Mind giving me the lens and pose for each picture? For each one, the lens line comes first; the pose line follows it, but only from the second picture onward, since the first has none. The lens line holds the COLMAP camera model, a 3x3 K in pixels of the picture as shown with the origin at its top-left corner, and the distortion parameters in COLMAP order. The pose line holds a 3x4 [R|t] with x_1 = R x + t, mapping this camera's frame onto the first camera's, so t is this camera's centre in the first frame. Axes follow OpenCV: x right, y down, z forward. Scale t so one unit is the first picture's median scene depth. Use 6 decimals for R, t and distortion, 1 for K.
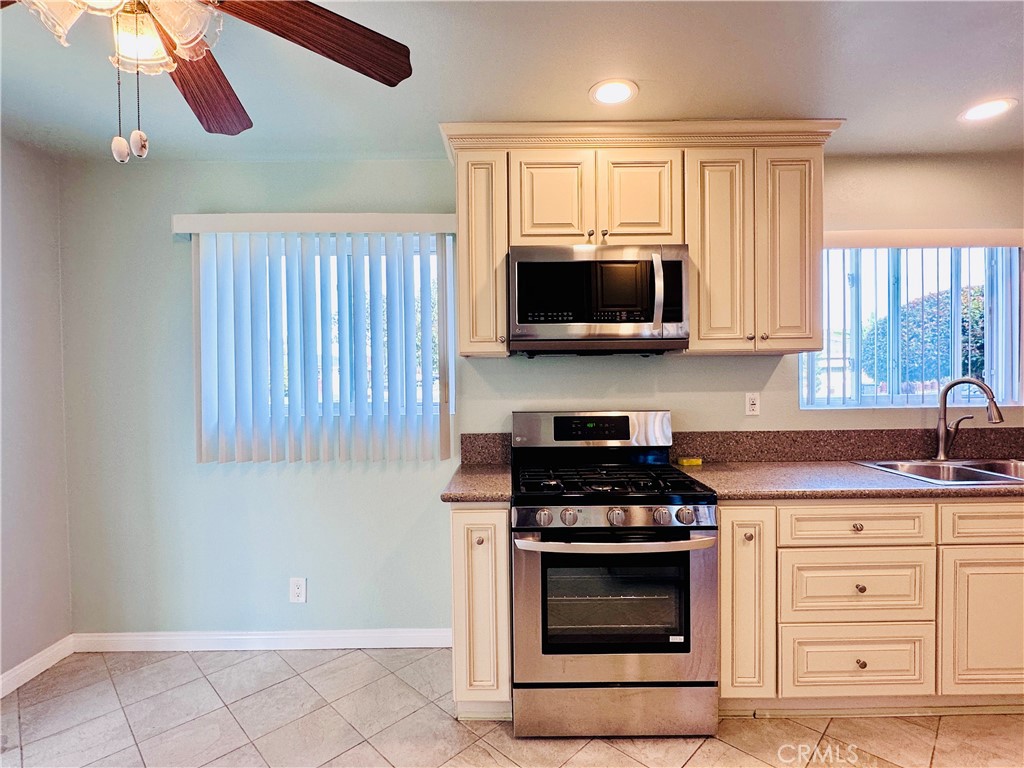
lens RADIAL K [[507.1, 0, 512.0], [0, 507.1, 384.0], [0, 0, 1]] dist [0.001897, -0.000203]
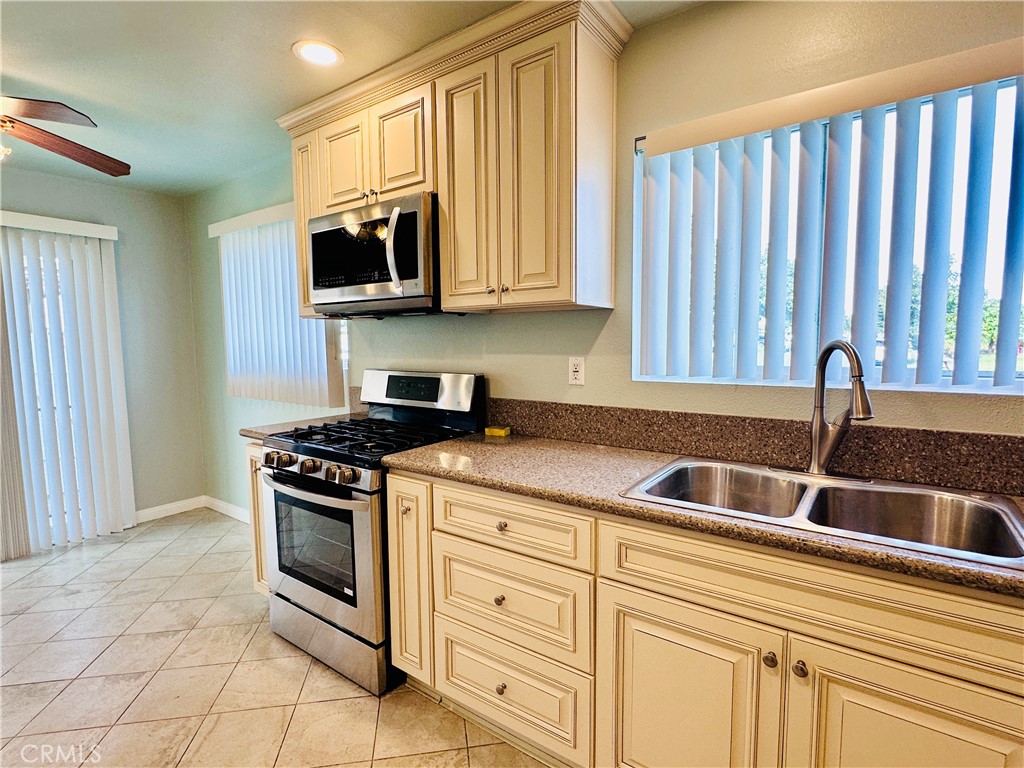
lens RADIAL K [[507.1, 0, 512.0], [0, 507.1, 384.0], [0, 0, 1]] dist [0.001897, -0.000203]
pose [[0.810521, 0.055082, -0.583114, 0.996494], [-0.008785, 0.996599, 0.081928, -0.006274], [0.585643, -0.061282, 0.808249, 0.325392]]
